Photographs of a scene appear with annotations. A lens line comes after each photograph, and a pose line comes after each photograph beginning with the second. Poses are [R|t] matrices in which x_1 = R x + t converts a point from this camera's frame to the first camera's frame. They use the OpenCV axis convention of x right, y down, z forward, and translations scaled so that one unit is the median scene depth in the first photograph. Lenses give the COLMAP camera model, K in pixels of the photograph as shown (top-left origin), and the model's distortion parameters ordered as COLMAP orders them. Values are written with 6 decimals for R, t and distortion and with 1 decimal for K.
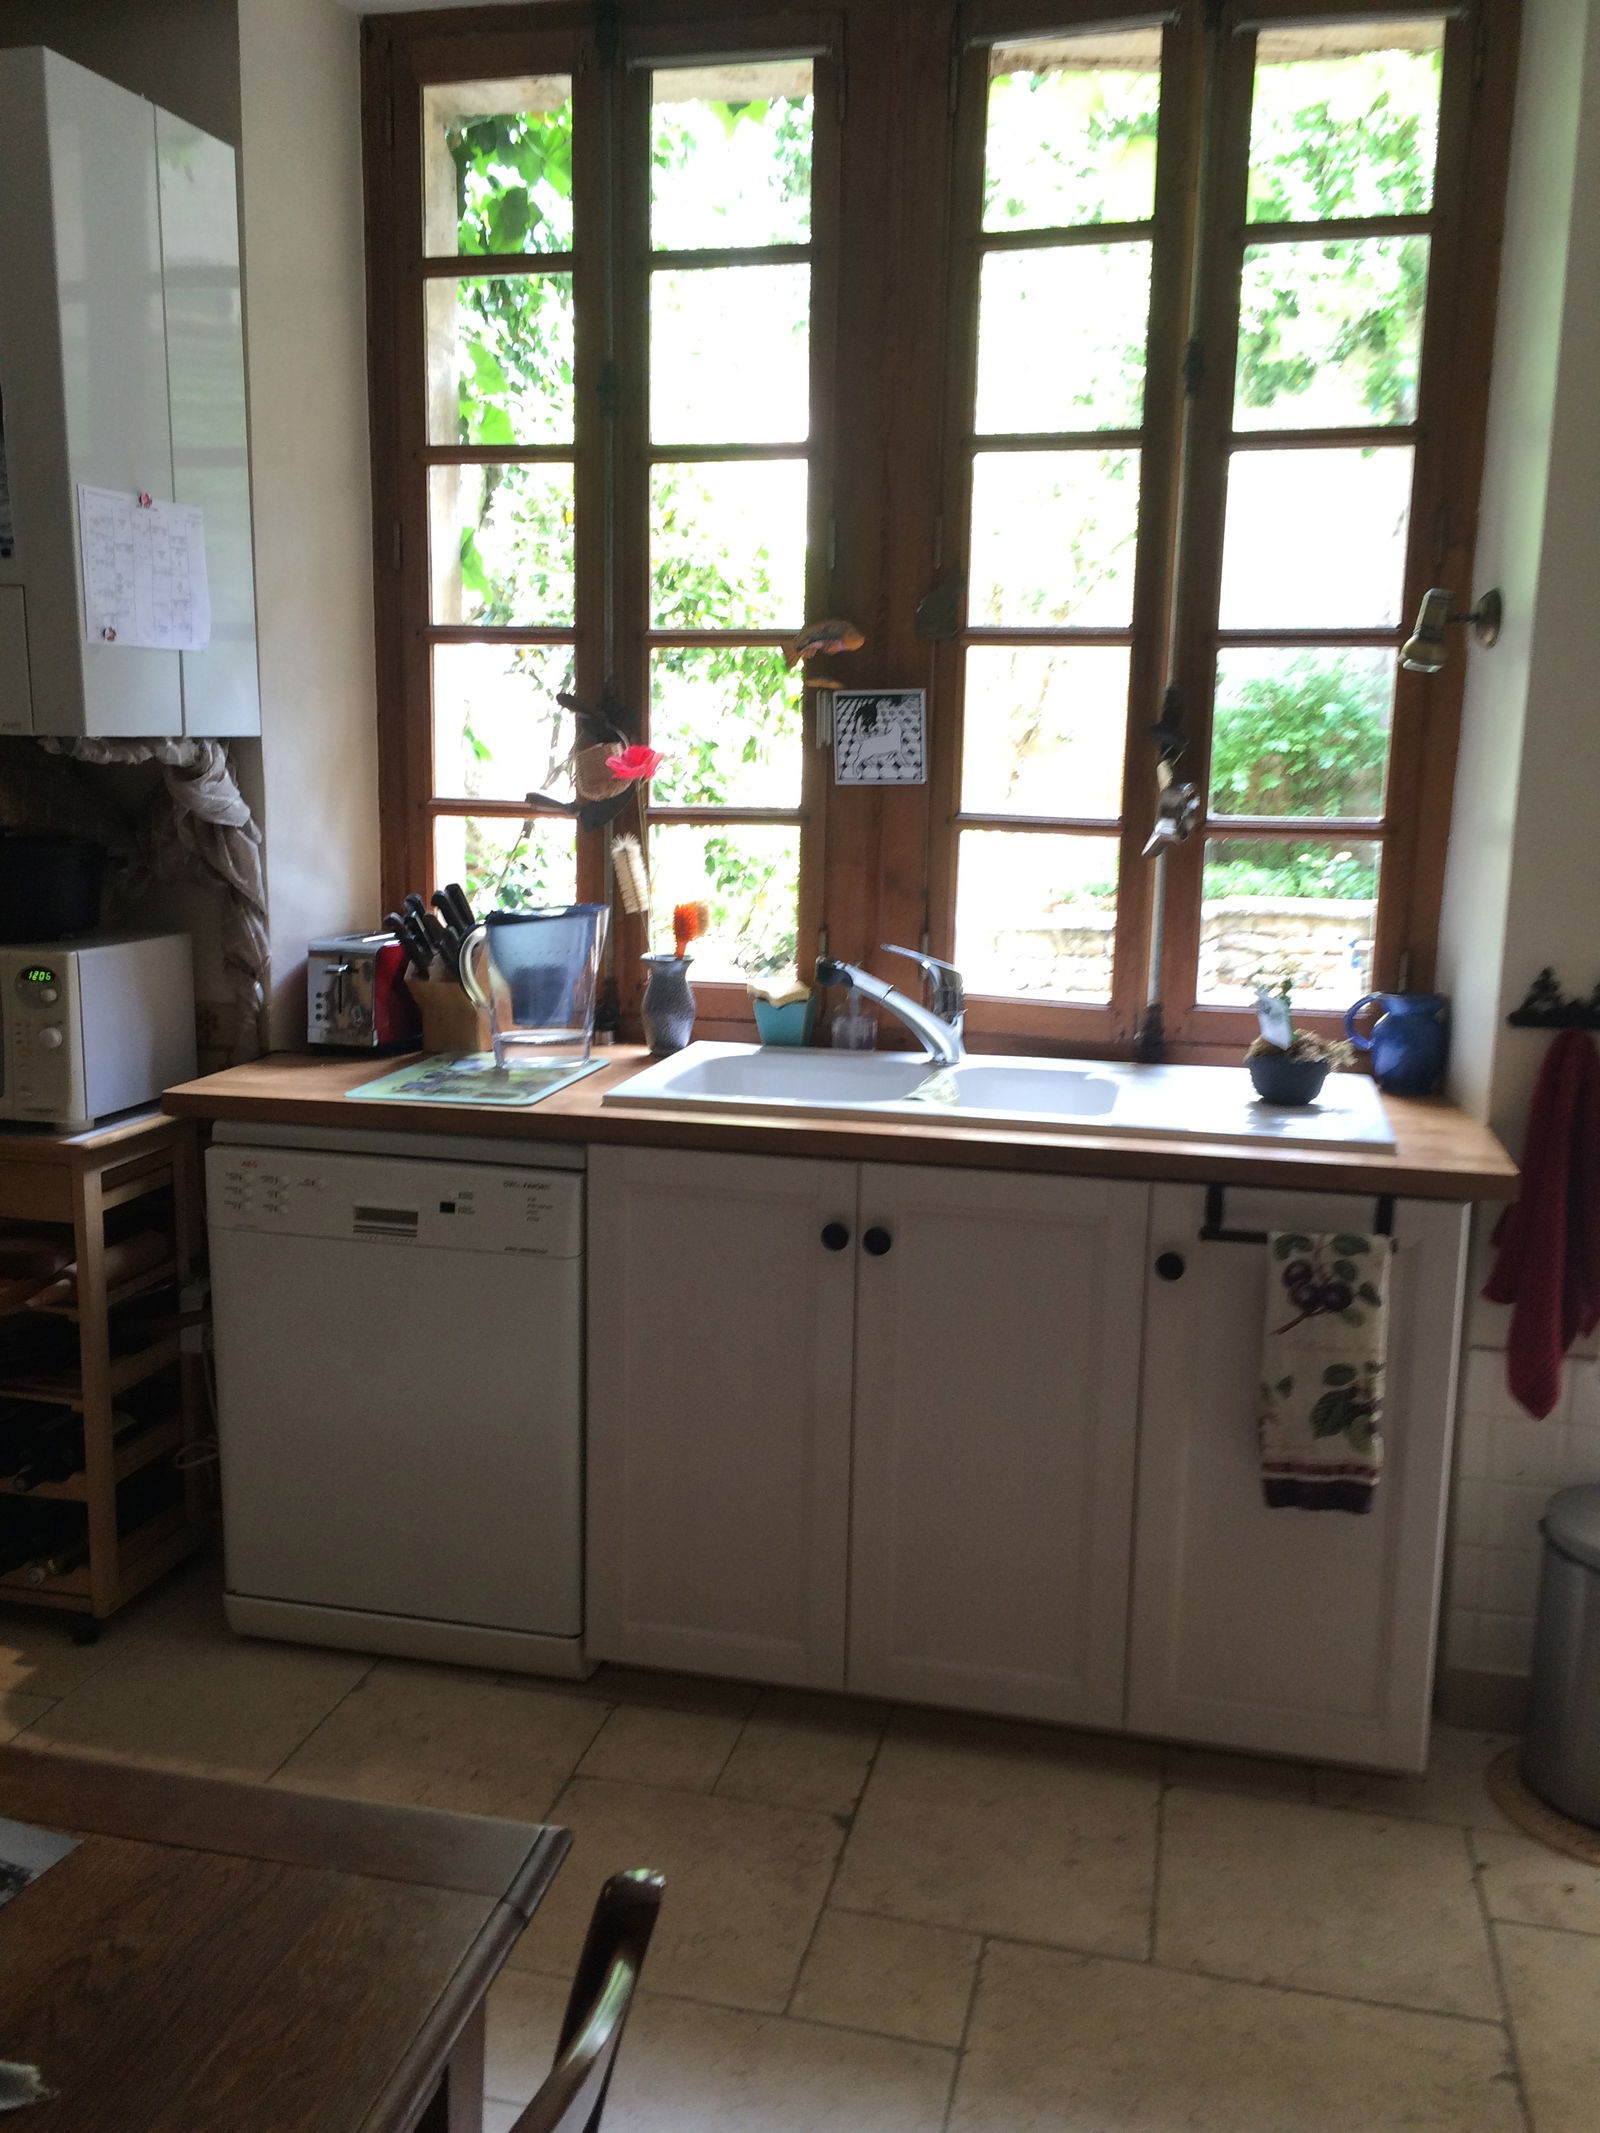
lens RADIAL K [[1818.2, 0, 800.0], [0, 1818.2, 1066.5], [0, 0, 1]] dist [0.083466, -0.107047]
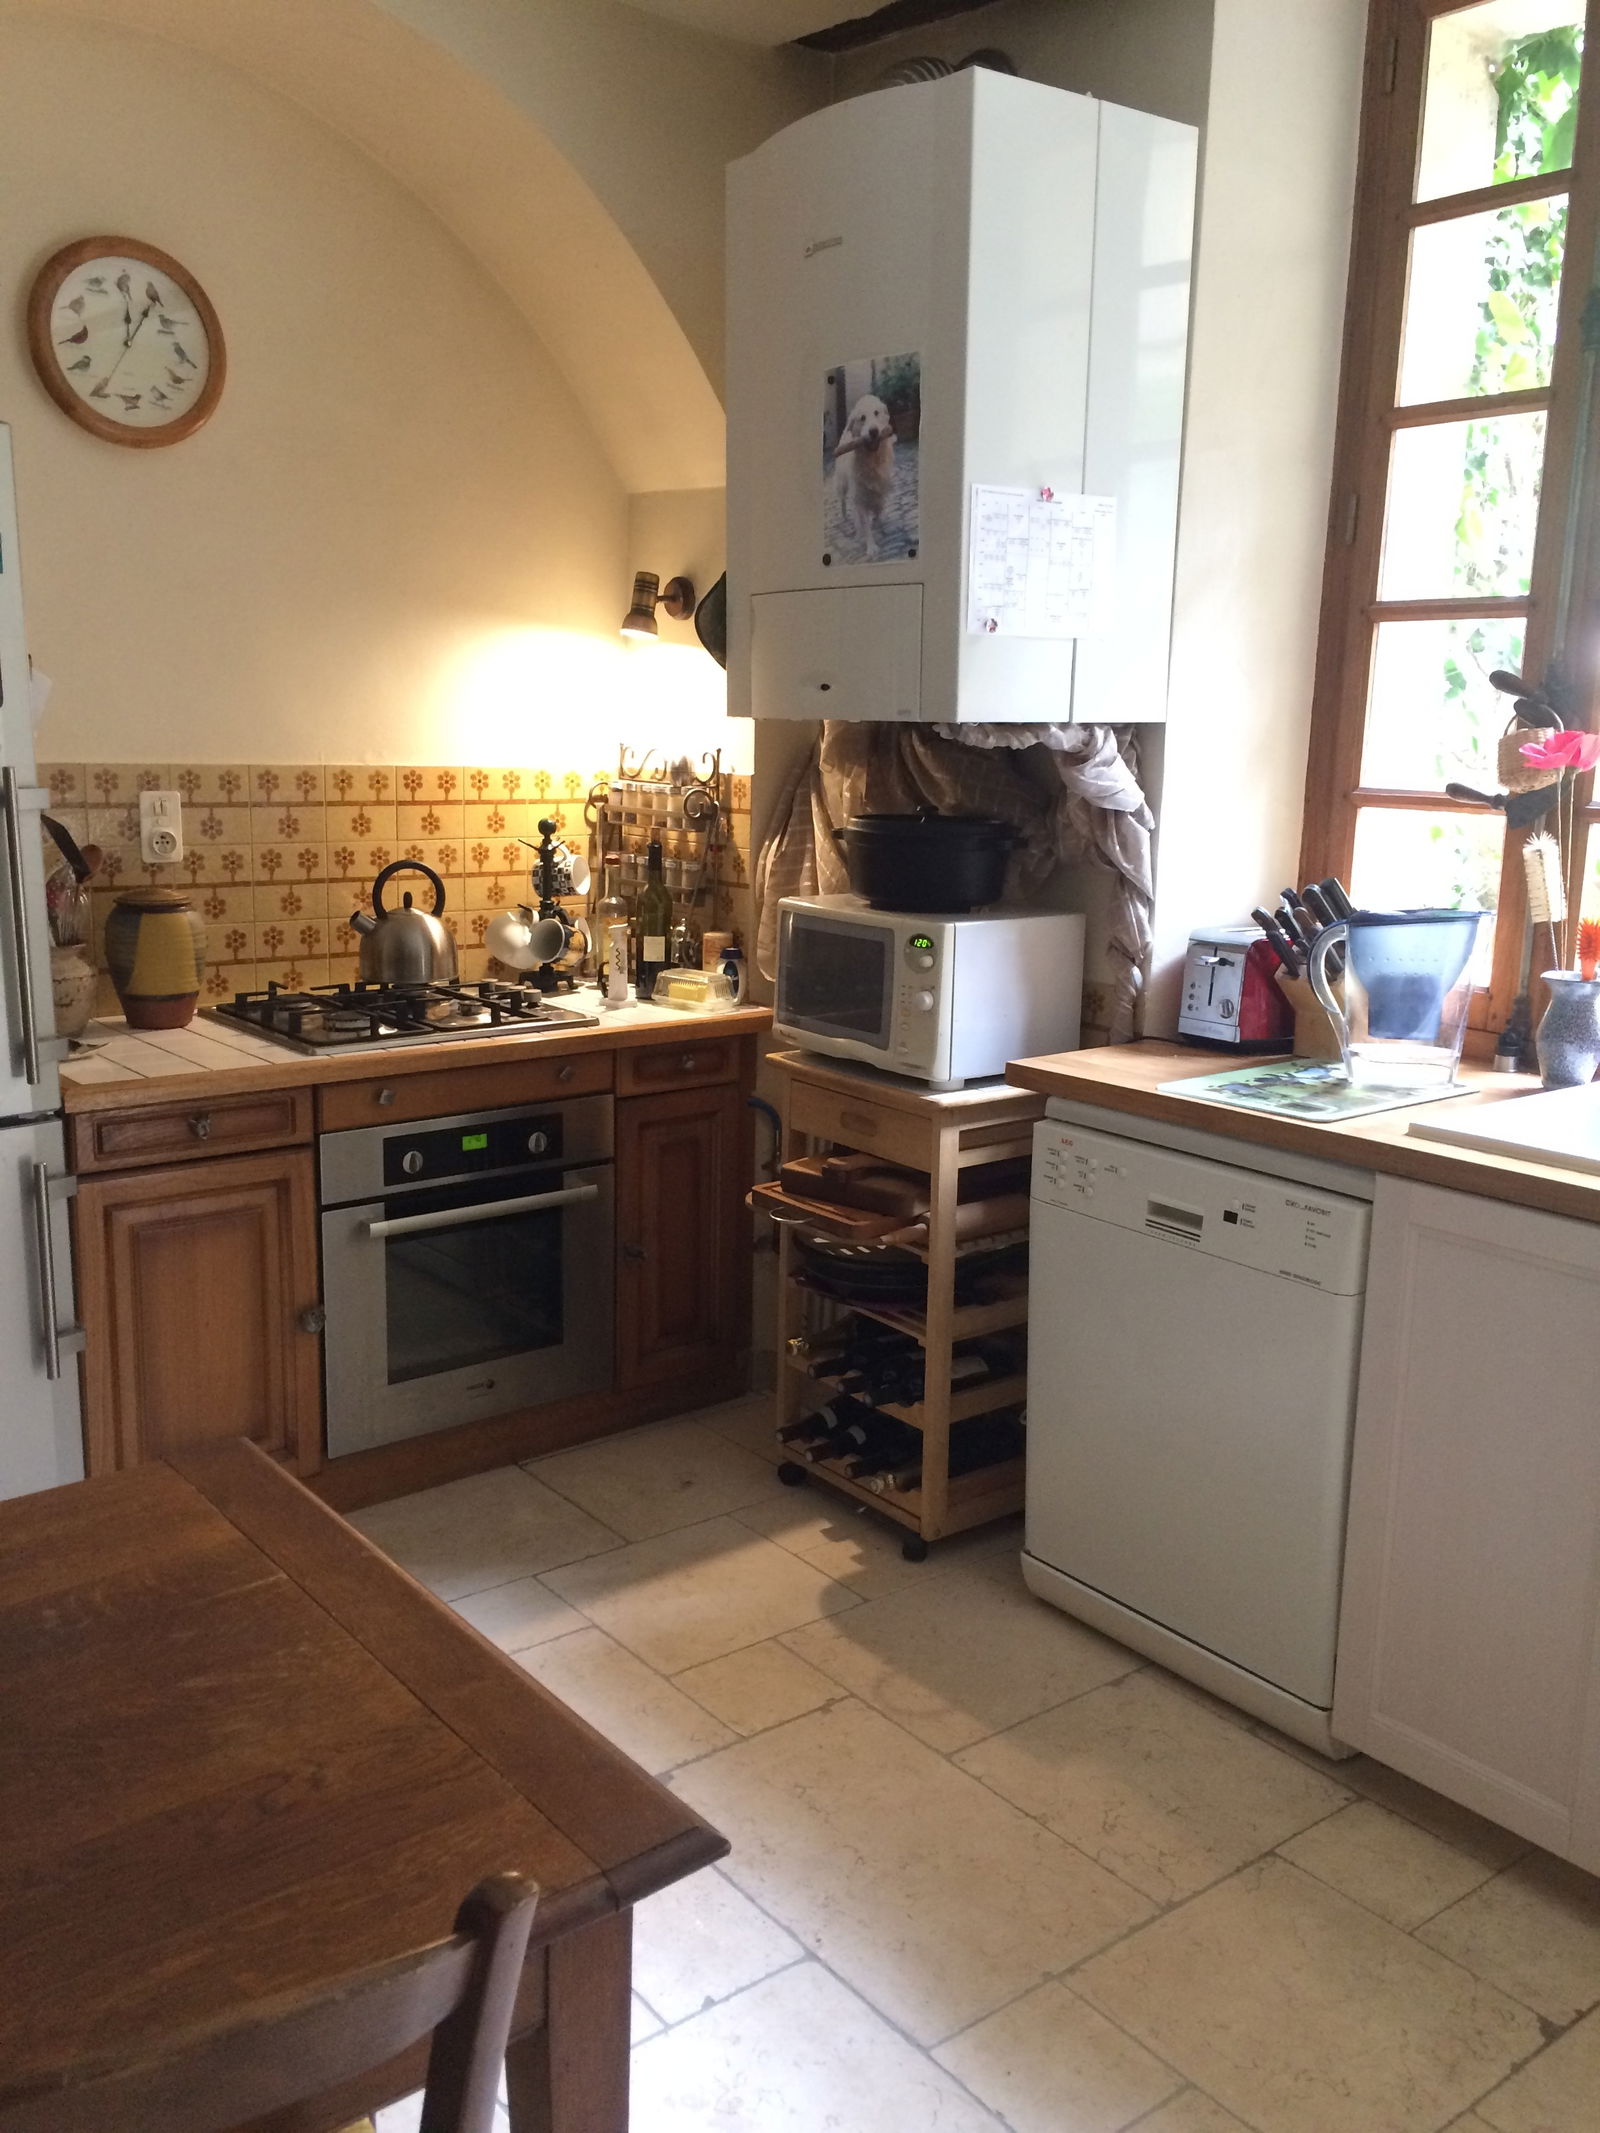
lens RADIAL K [[1818.2, 0, 800.0], [0, 1818.2, 1066.5], [0, 0, 1]] dist [0.083466, -0.107047]
pose [[0.777841, 0.118752, -0.617139, 0.198153], [-0.117329, 0.992160, 0.043034, -0.014179], [0.617412, 0.038935, 0.785676, 0.106424]]
